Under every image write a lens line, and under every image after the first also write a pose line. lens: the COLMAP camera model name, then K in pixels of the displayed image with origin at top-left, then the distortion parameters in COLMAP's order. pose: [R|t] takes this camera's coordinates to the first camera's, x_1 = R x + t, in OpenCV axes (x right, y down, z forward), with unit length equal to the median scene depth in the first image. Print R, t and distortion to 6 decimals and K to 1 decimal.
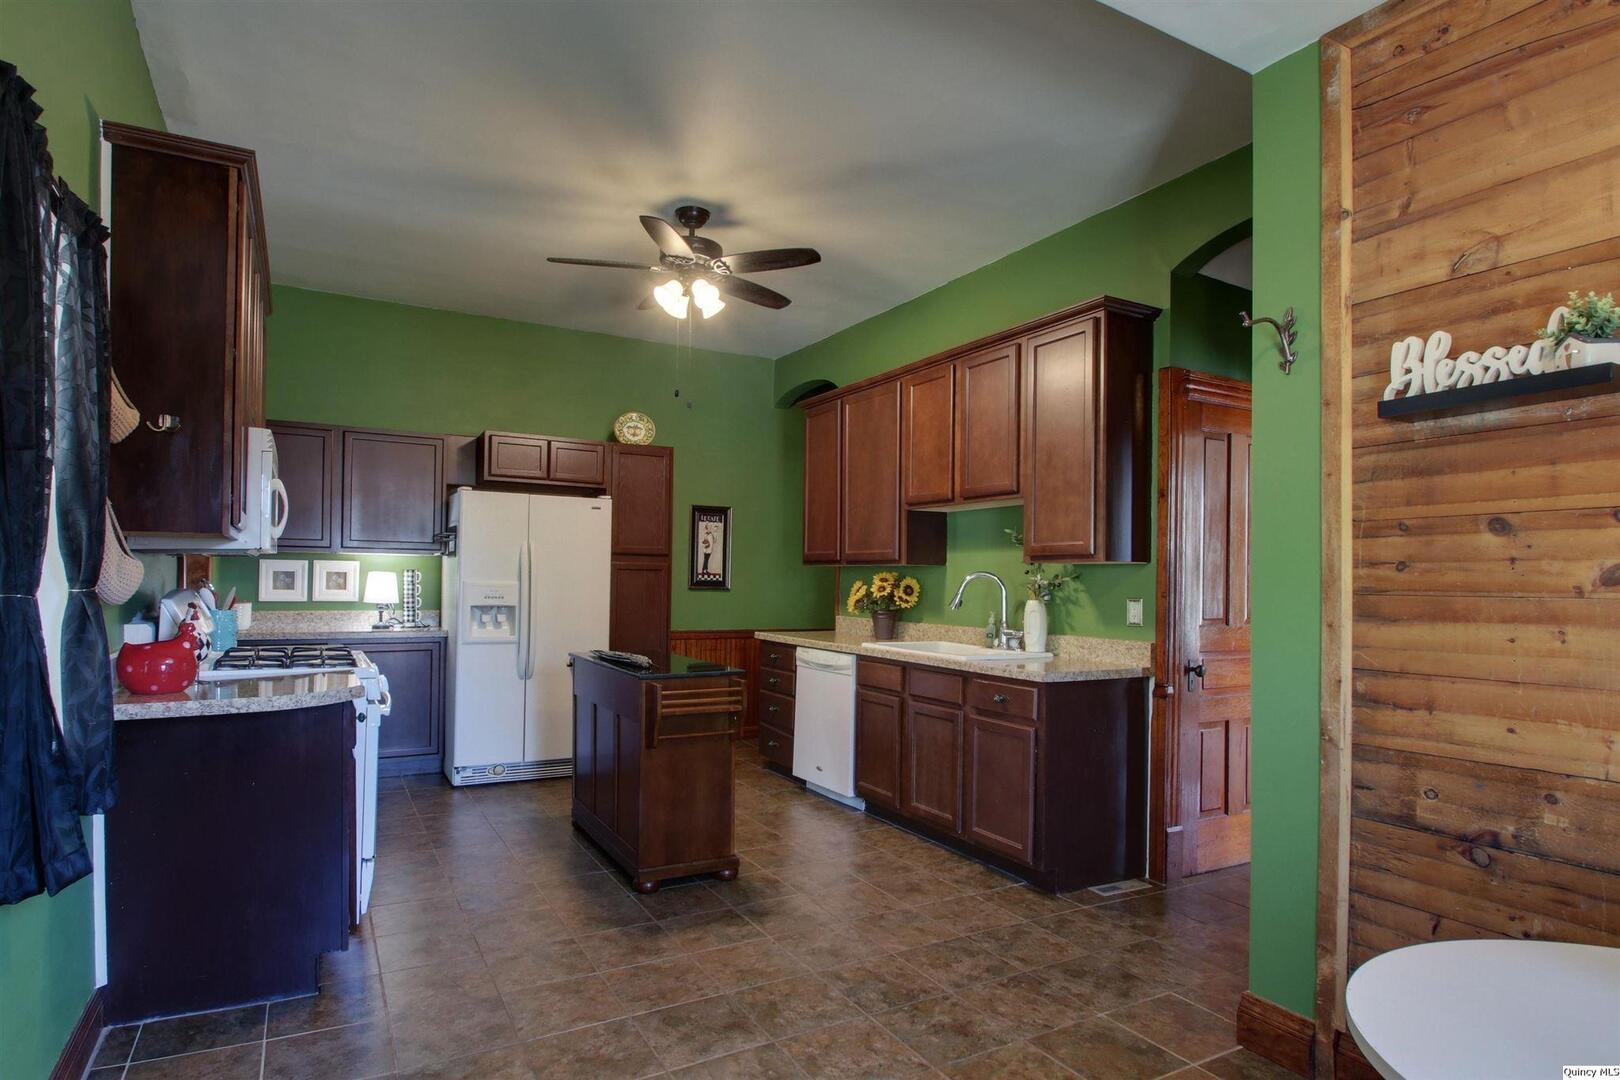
lens RADIAL K [[834.9, 0, 828.4], [0, 834.9, 550.3], [0, 0, 1]] dist [-0.001219, -0.000720]
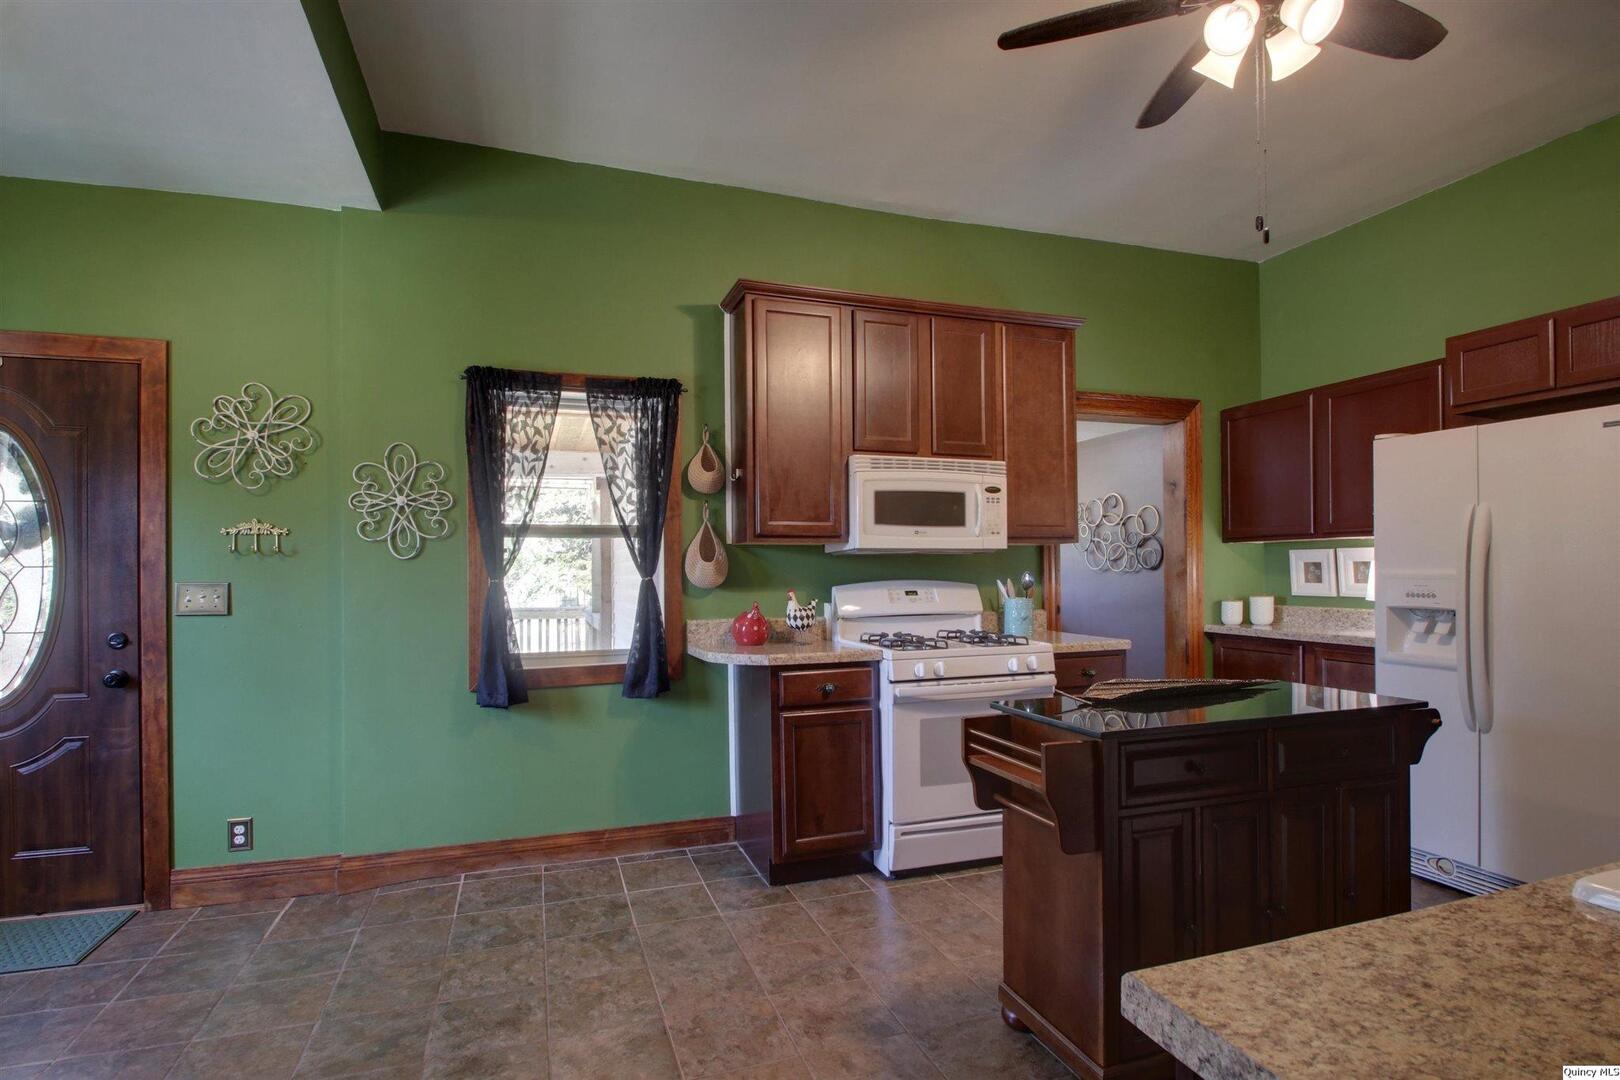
lens RADIAL K [[820.2, 0, 806.6], [0, 820.2, 564.8], [0, 0, 1]] dist [-0.003903, -0.000586]
pose [[-0.205511, -0.018721, -0.978476, 0.321516], [0.041075, 0.998771, -0.027737, 0.030396], [0.977793, -0.045891, -0.204489, 0.660189]]
